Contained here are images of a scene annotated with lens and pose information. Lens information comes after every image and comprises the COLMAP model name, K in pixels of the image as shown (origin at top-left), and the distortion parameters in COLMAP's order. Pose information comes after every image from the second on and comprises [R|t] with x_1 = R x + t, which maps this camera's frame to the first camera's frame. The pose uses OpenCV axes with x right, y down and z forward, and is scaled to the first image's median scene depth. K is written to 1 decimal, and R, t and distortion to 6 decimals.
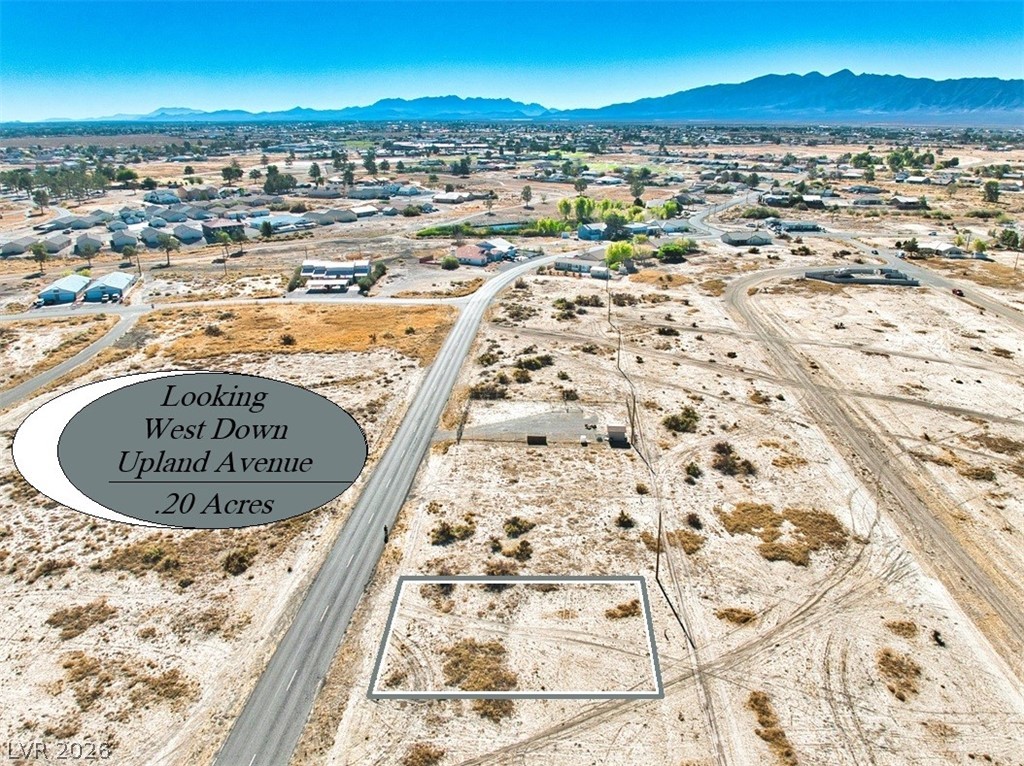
lens RADIAL K [[719.6, 0, 515.3], [0, 719.6, 449.8], [0, 0, 1]] dist [-0.019207, -0.020119]
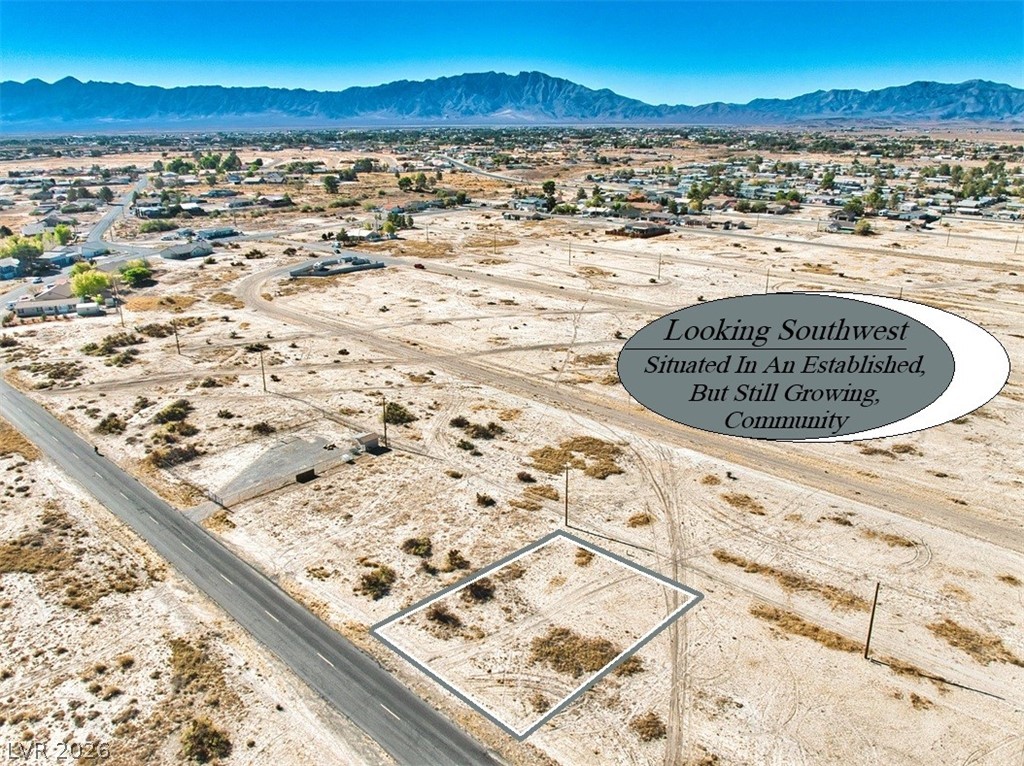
lens RADIAL K [[719.6, 0, 513.6], [0, 719.6, 453.0], [0, 0, 1]] dist [-0.019207, -0.020119]
pose [[0.625582, -0.325001, 0.709240, -0.419394], [0.328335, 0.934345, 0.138547, -0.076340], [-0.707703, 0.146196, 0.691219, 0.170541]]
